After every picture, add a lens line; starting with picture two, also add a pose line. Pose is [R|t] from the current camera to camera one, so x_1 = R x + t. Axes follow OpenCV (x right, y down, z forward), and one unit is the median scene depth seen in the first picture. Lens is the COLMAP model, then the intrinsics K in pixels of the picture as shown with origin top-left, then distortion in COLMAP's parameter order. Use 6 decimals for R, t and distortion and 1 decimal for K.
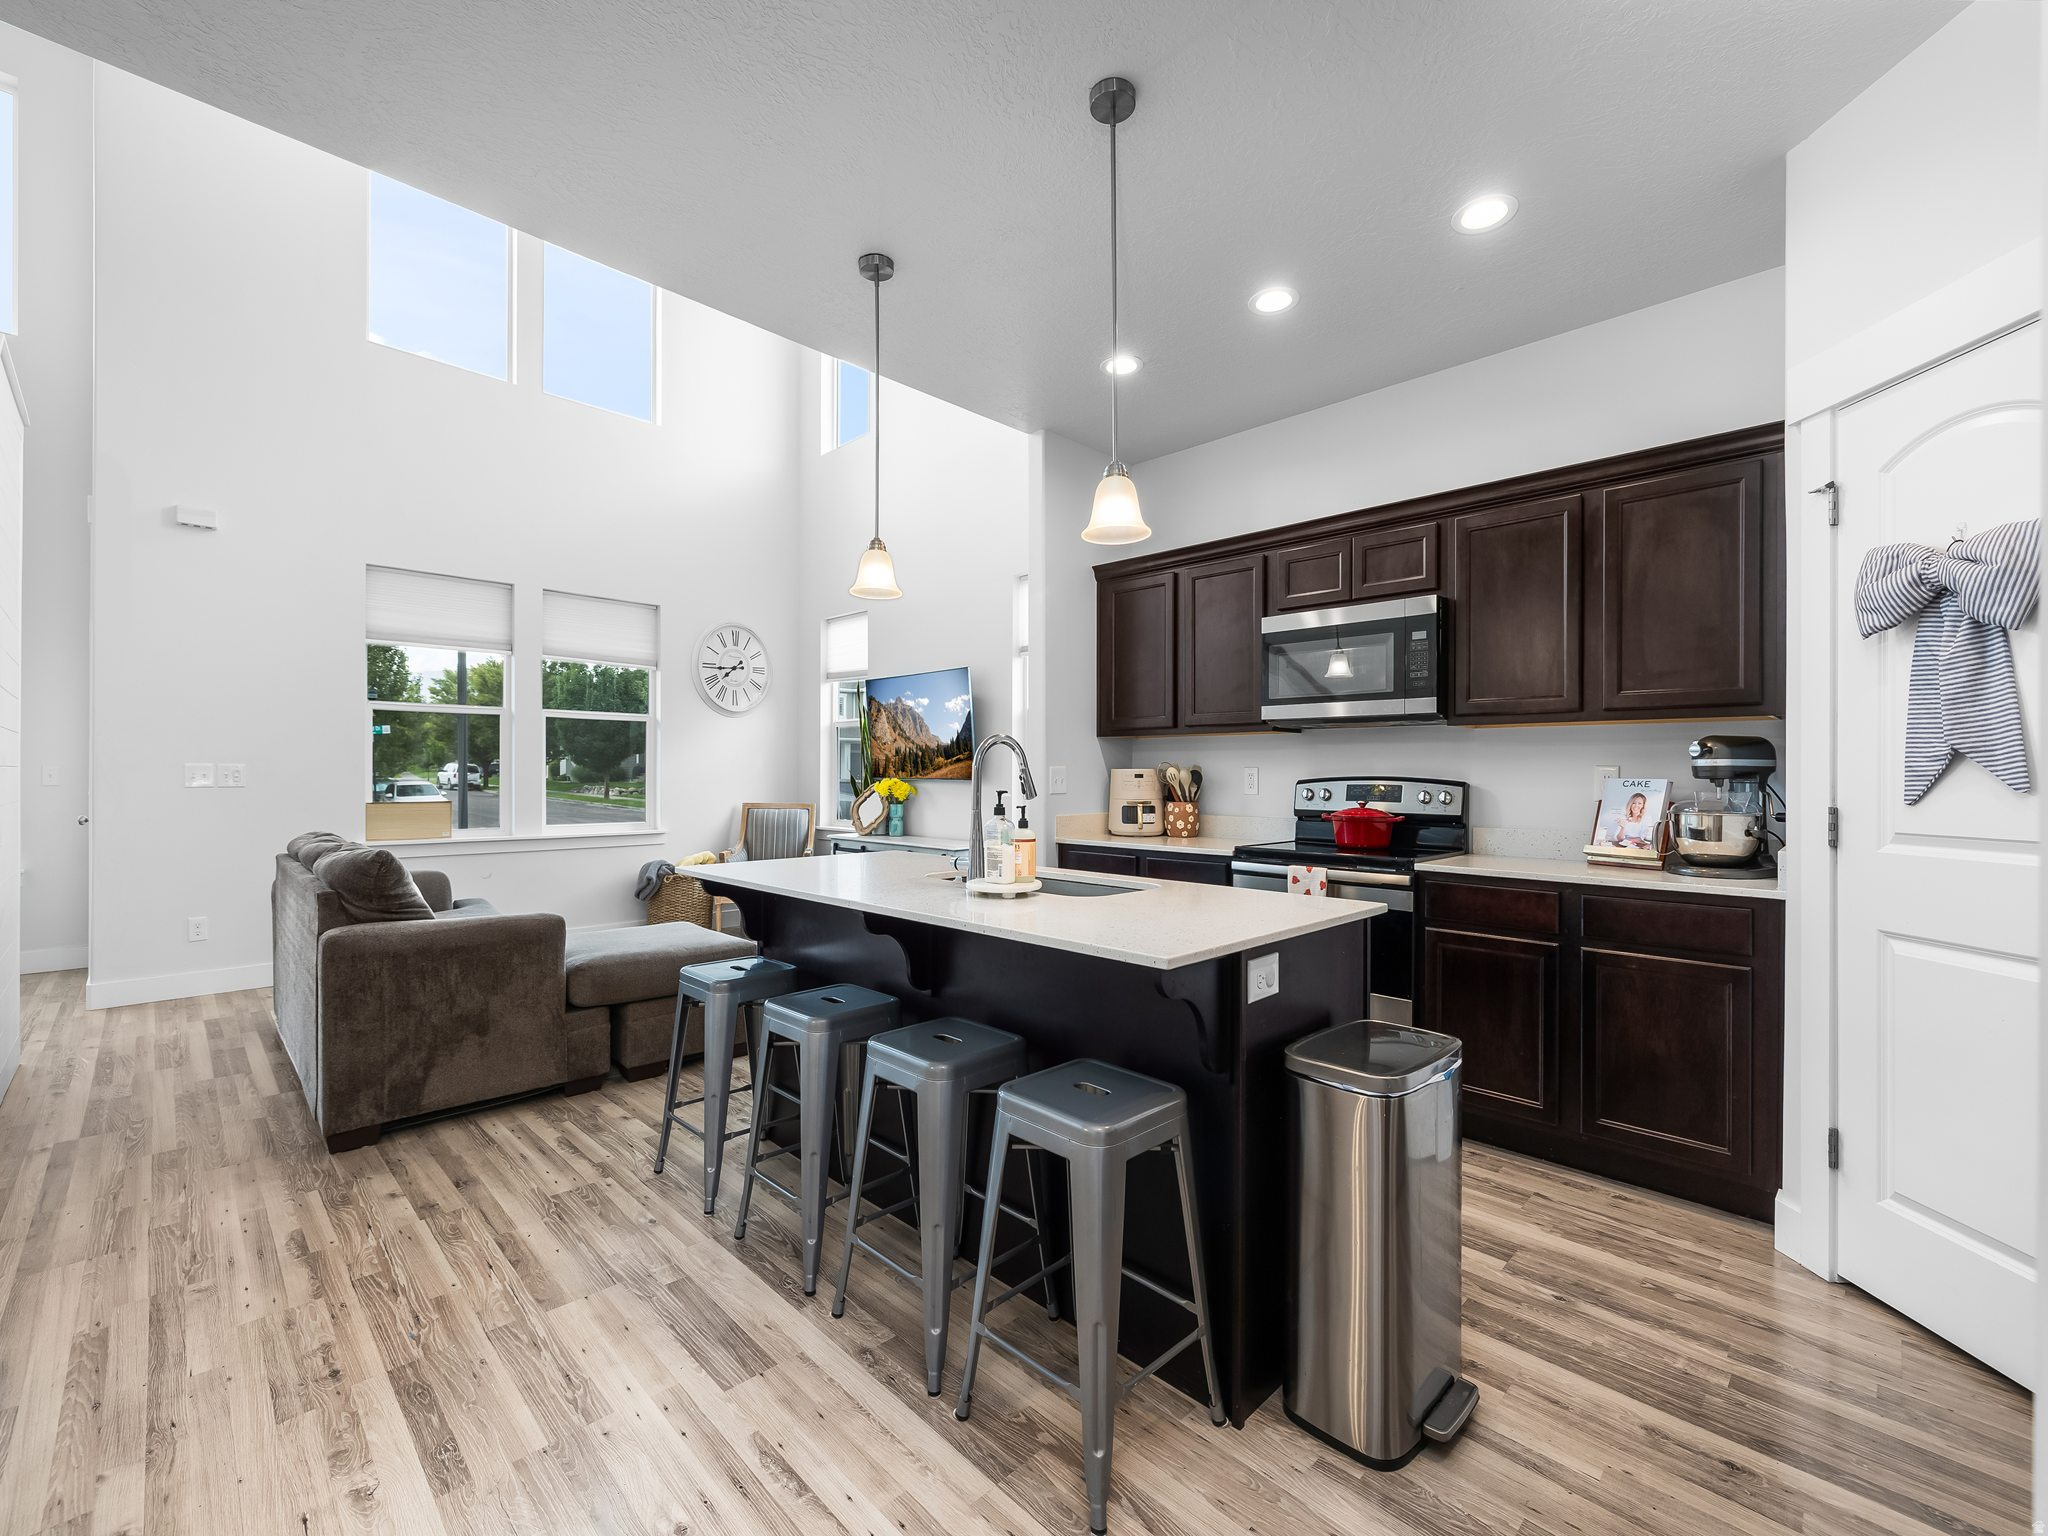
lens RADIAL K [[843.0, 0, 1038.4], [0, 843.0, 767.0], [0, 0, 1]] dist [-0.015234, -0.000015]
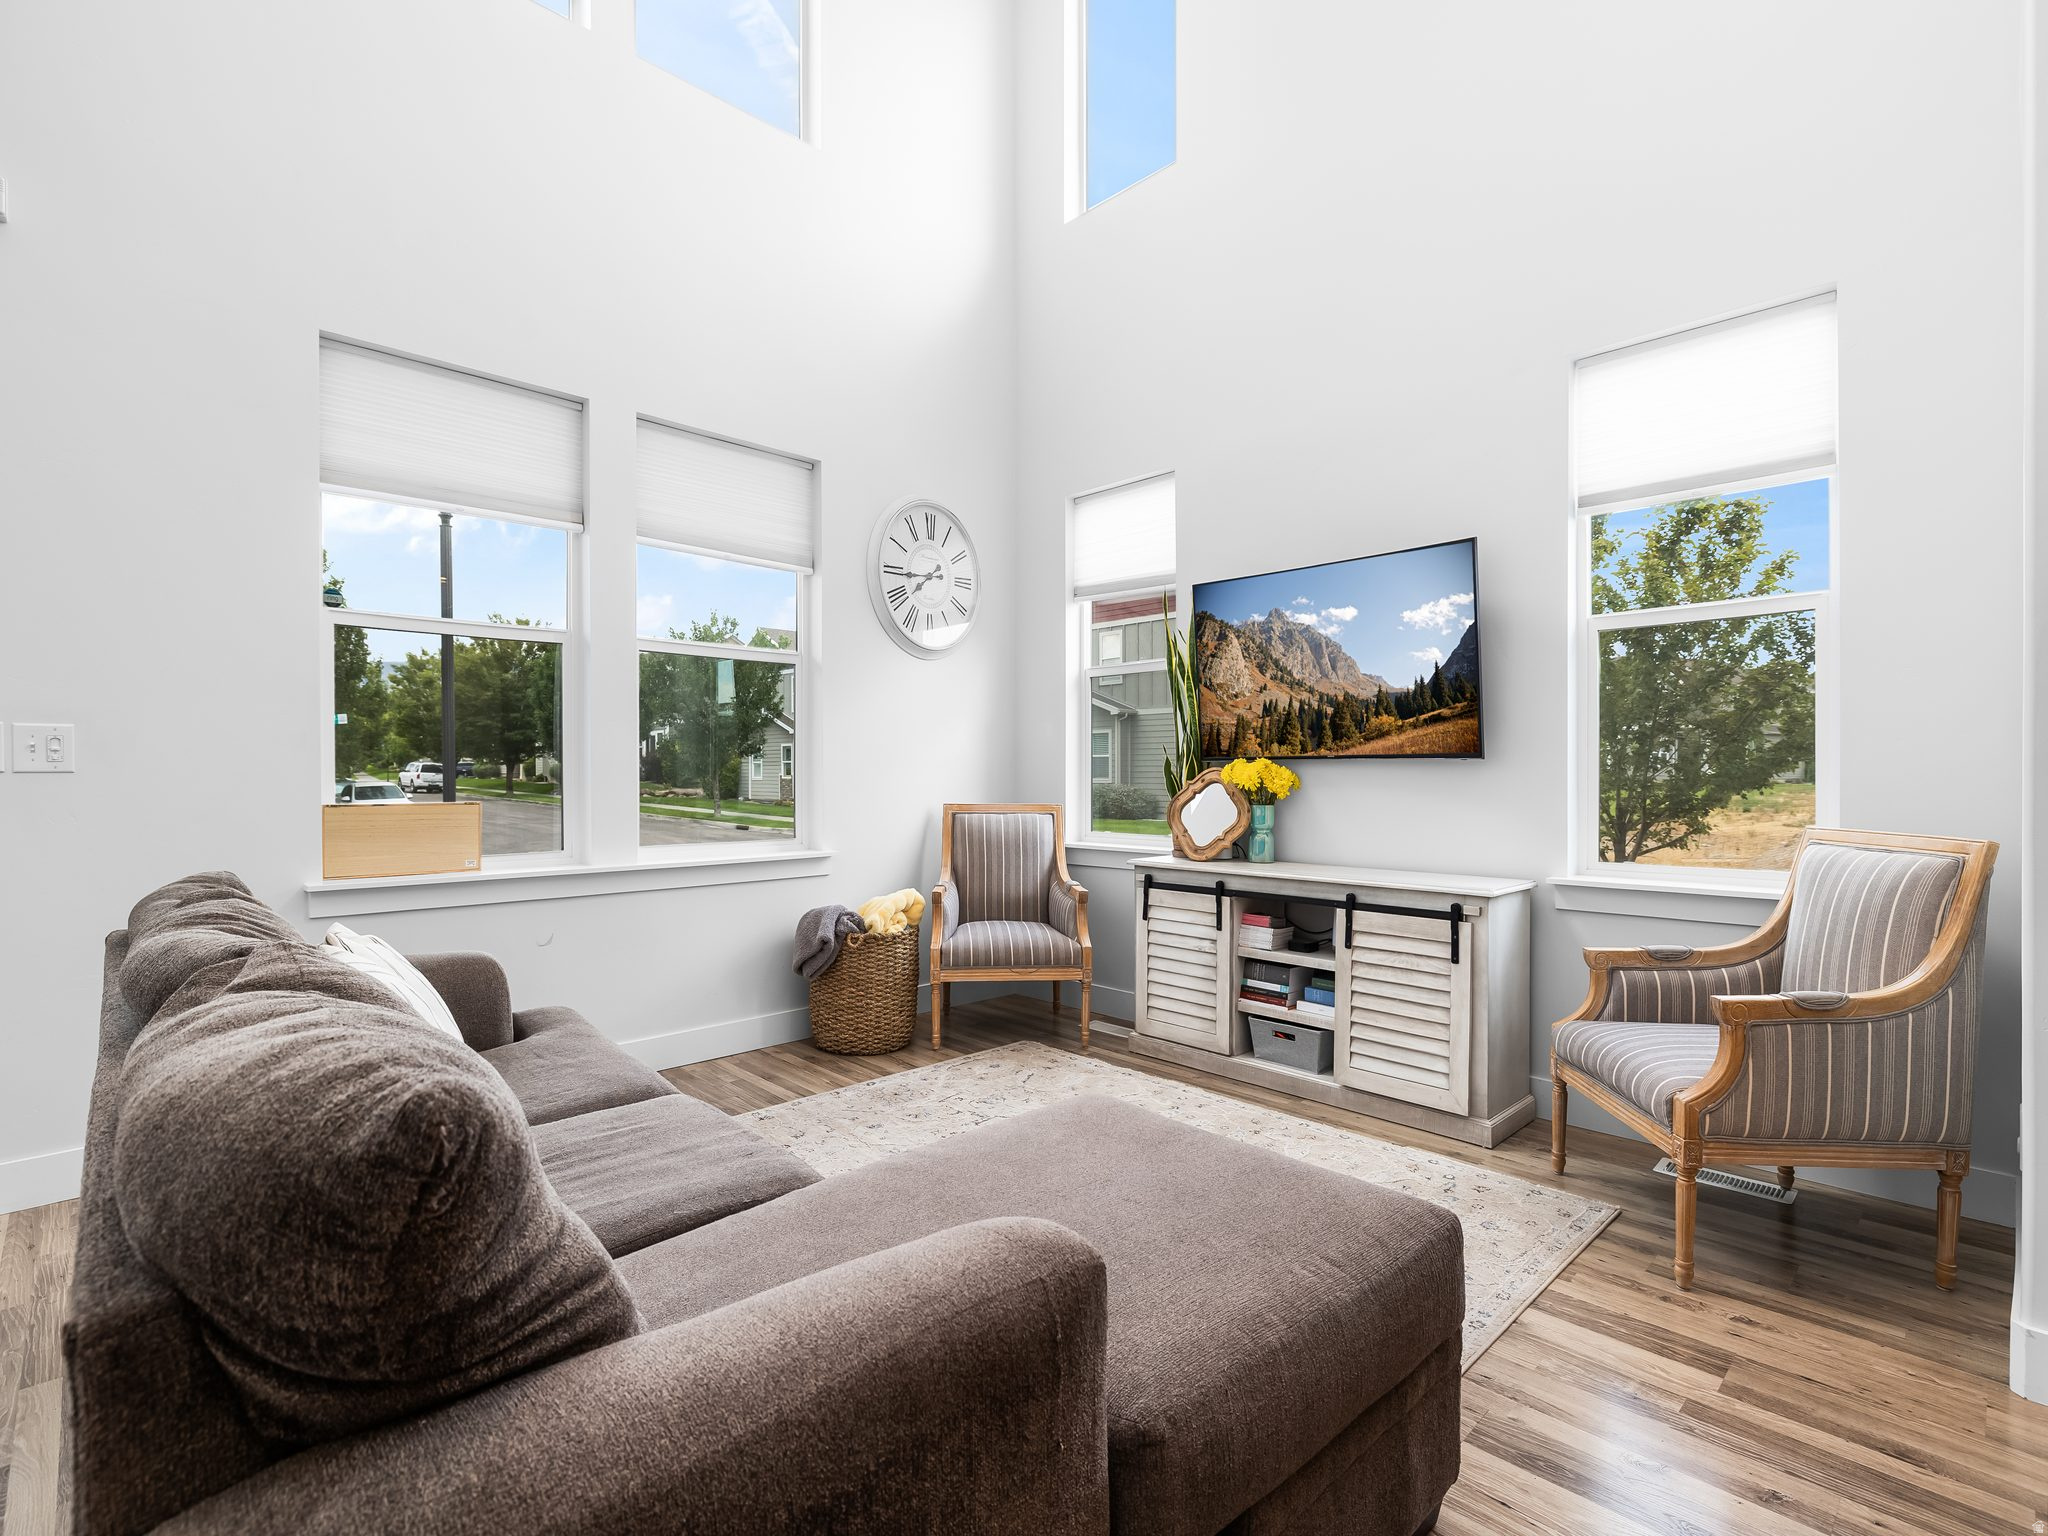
lens RADIAL K [[939.2, 0, 1024.0], [0, 939.2, 768.0], [0, 0, 1]] dist [-0.012495, 0.000053]
pose [[0.999521, -0.004203, -0.030653, -0.303890], [0.004283, 0.999988, 0.002534, 0.017631], [0.030642, -0.002664, 0.999527, 0.375966]]
